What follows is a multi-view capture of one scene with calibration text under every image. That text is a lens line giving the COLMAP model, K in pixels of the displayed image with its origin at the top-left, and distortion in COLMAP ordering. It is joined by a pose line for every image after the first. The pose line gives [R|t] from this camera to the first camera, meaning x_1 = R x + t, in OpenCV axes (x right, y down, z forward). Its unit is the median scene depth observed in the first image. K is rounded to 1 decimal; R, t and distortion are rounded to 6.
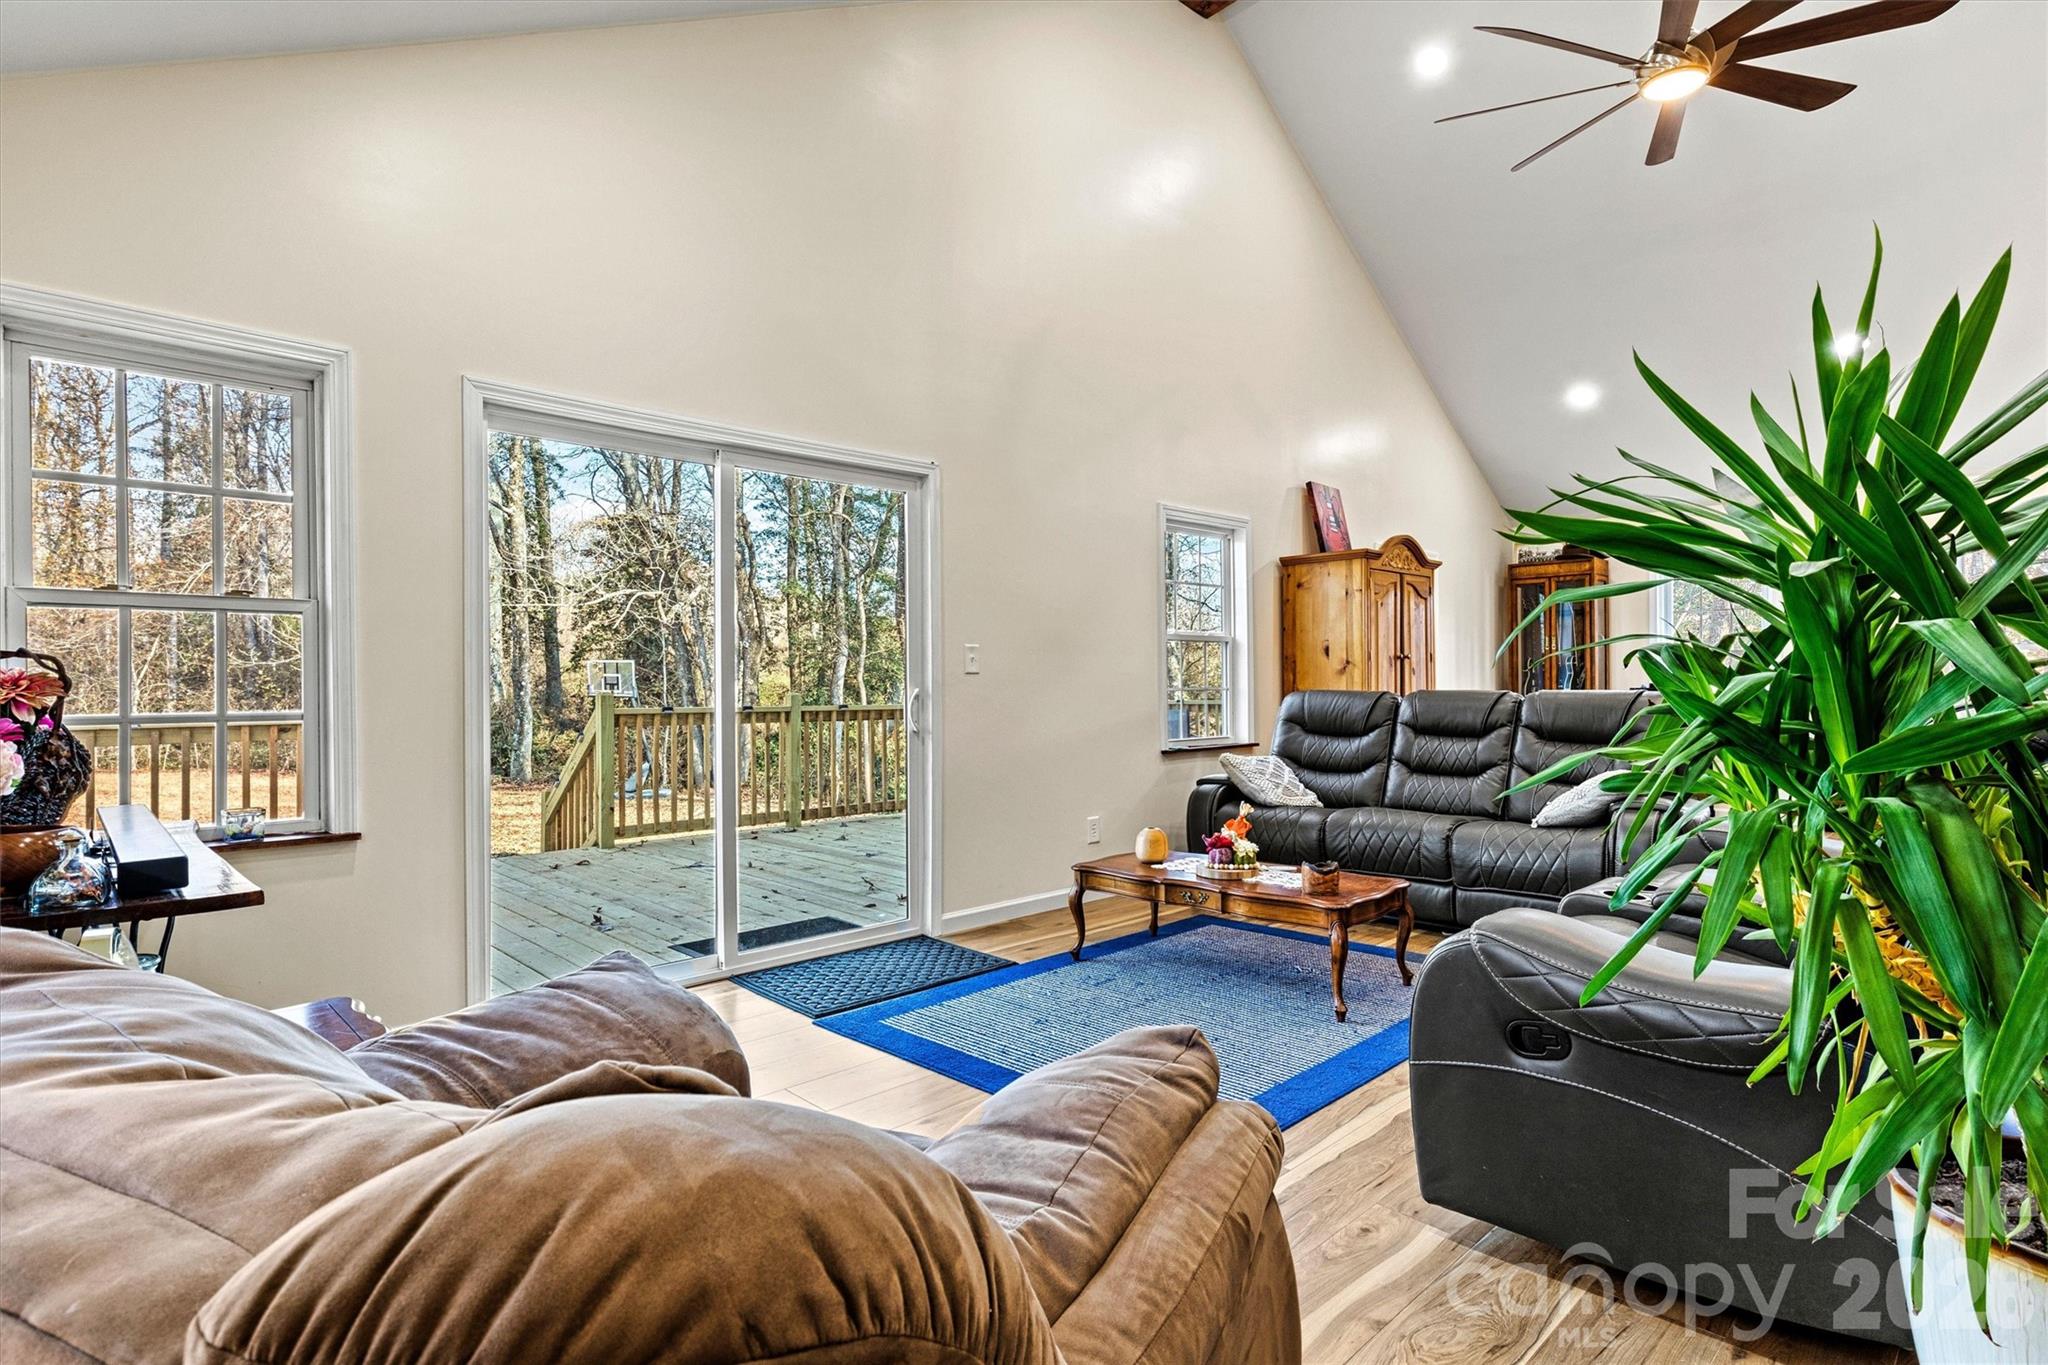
lens RADIAL K [[1040.3, 0, 1043.4], [0, 1040.3, 686.9], [0, 0, 1]] dist [0.025999, -0.000885]
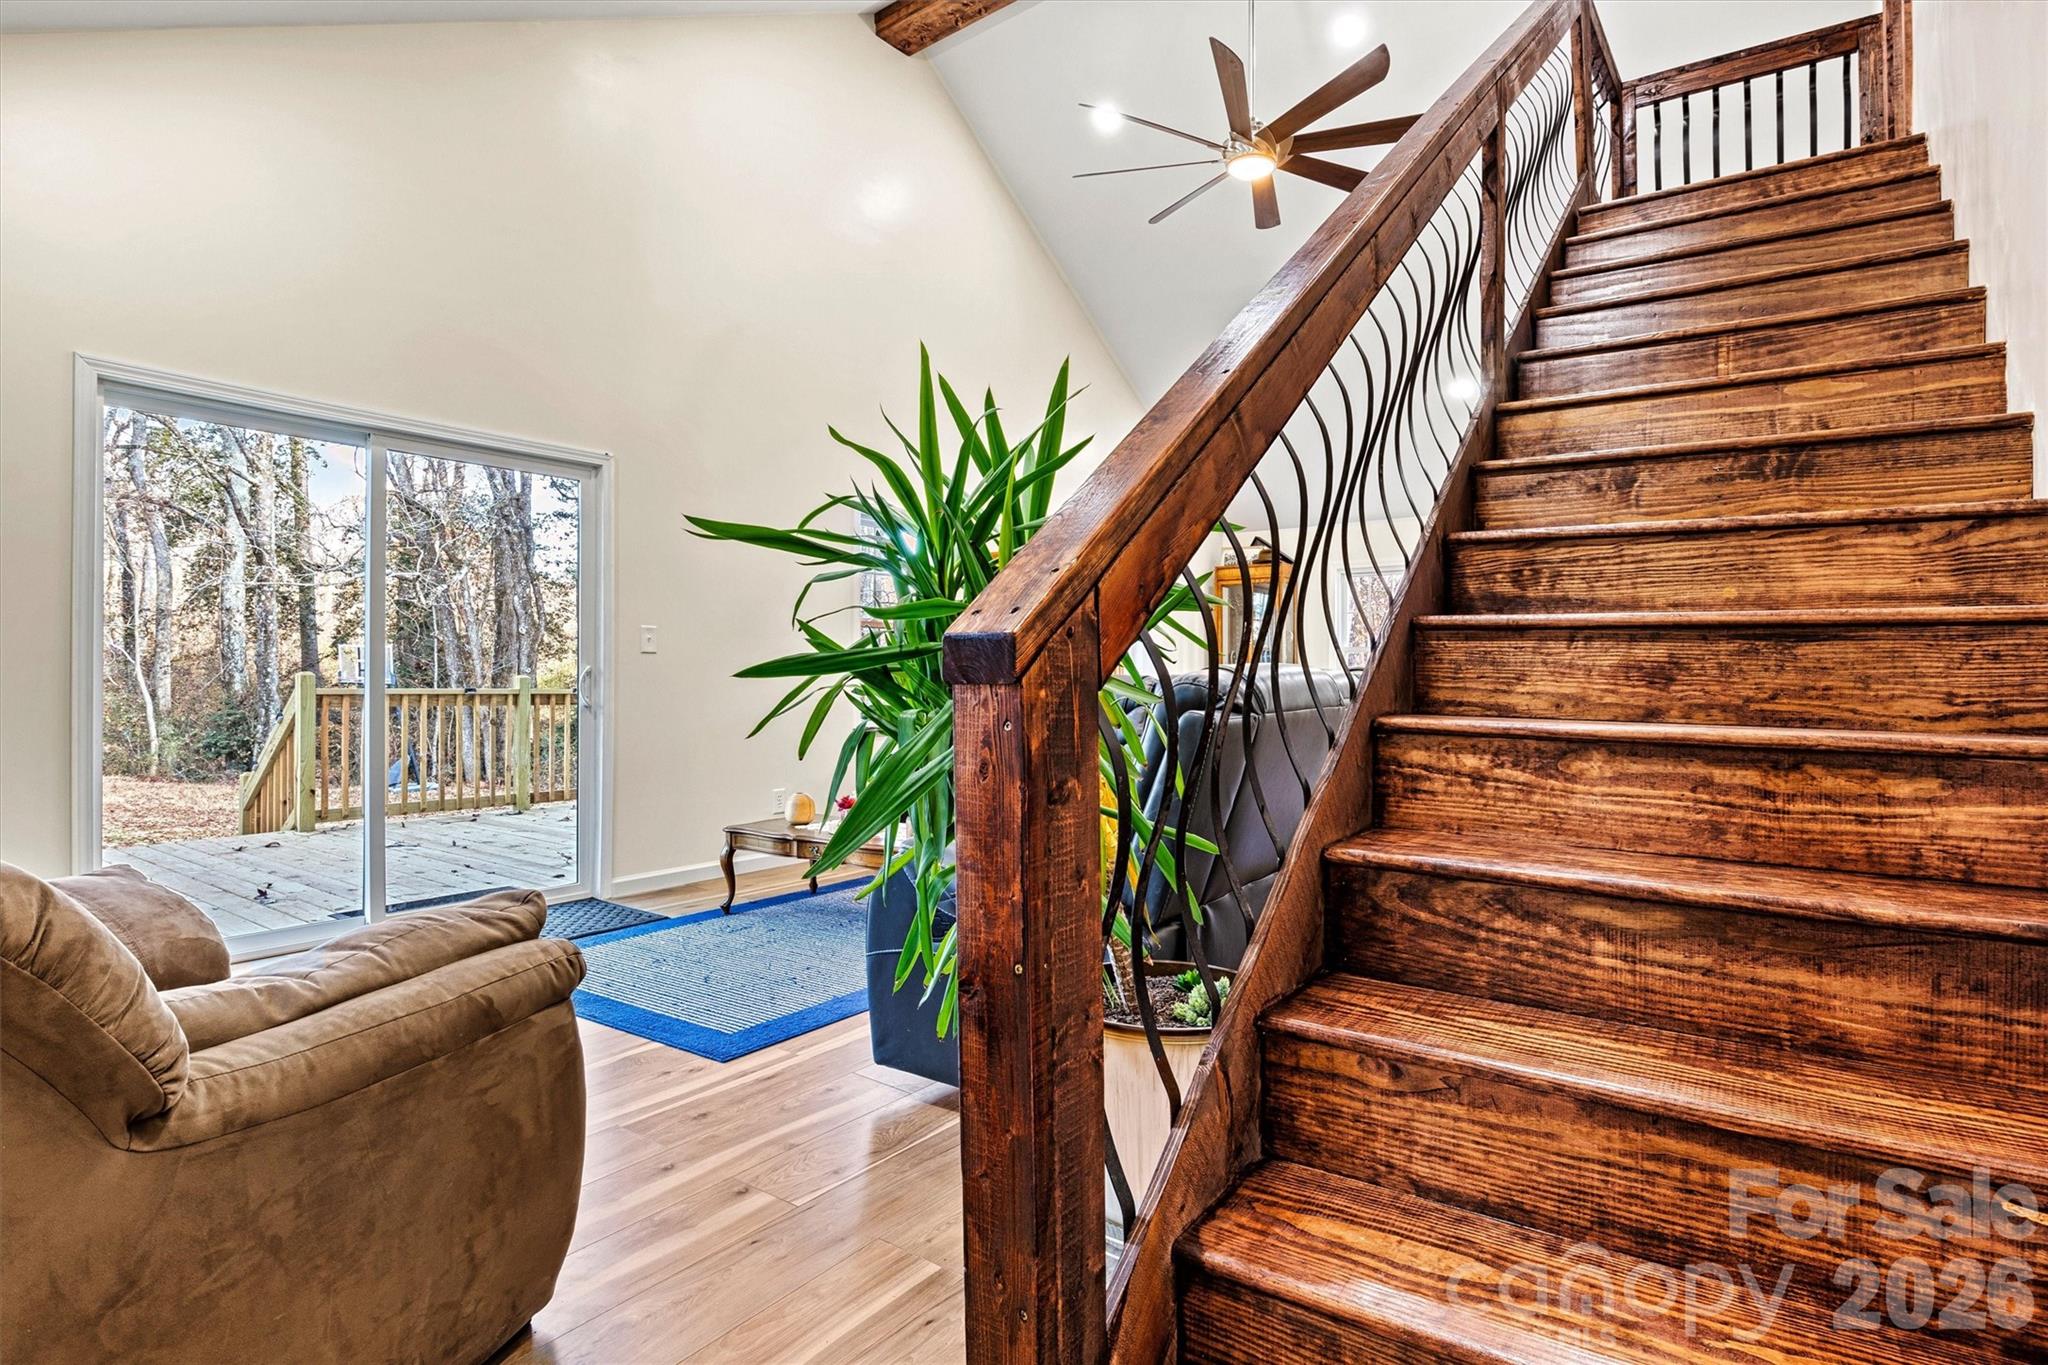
lens RADIAL K [[1040.3, 0, 1008.8], [0, 1040.3, 675.0], [0, 0, 1]] dist [0.025999, -0.000885]
pose [[0.989025, 0.010574, 0.147370, 0.084428], [-0.009804, 0.999934, -0.005947, 0.007534], [-0.147423, 0.004437, 0.989064, -0.068766]]
